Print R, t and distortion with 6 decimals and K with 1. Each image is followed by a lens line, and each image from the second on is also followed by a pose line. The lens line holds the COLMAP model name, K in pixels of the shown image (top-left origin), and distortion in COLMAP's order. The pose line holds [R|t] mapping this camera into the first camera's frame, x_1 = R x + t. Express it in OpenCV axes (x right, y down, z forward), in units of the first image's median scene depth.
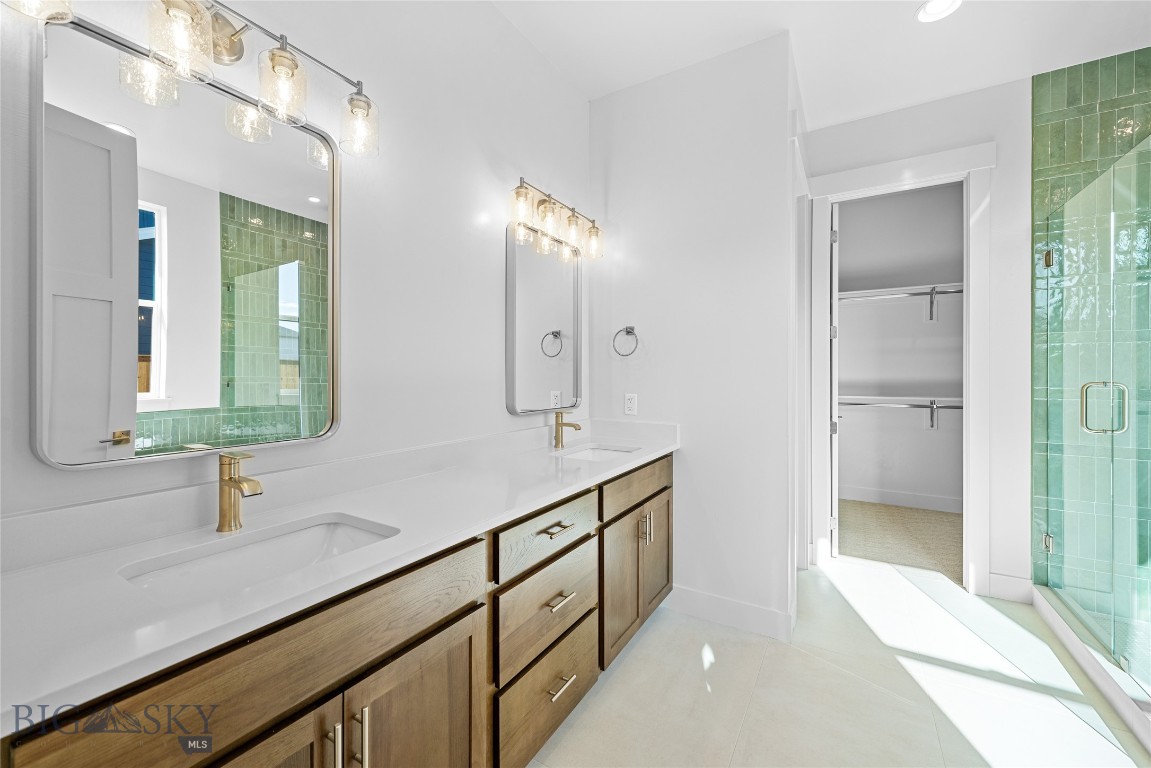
lens RADIAL K [[455.5, 0, 565.7], [0, 455.5, 386.6], [0, 0, 1]] dist [-0.000578, -0.000210]
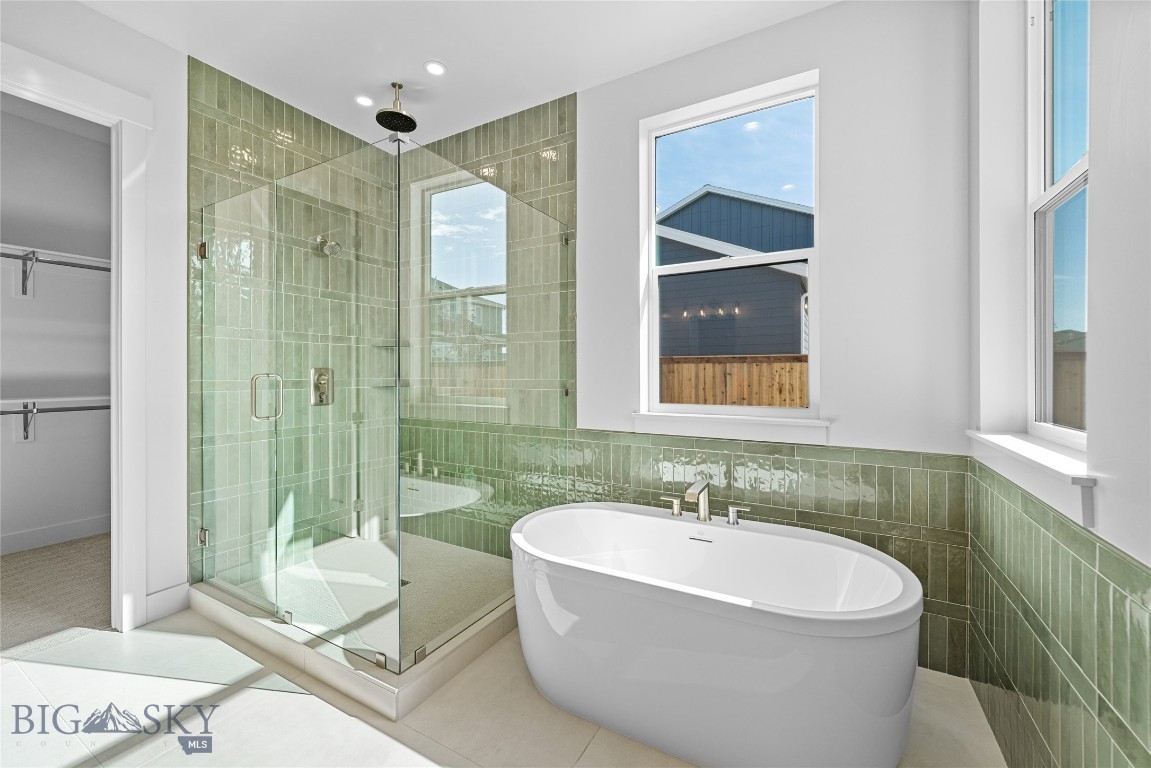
lens RADIAL K [[472.4, 0, 572.3], [0, 472.4, 370.3], [0, 0, 1]] dist [-0.000045, -0.000051]
pose [[-0.032910, -0.000765, 0.999458, 0.004692], [0.028415, 0.999595, 0.001701, 0.001019], [-0.999054, 0.028456, -0.032875, 0.223545]]
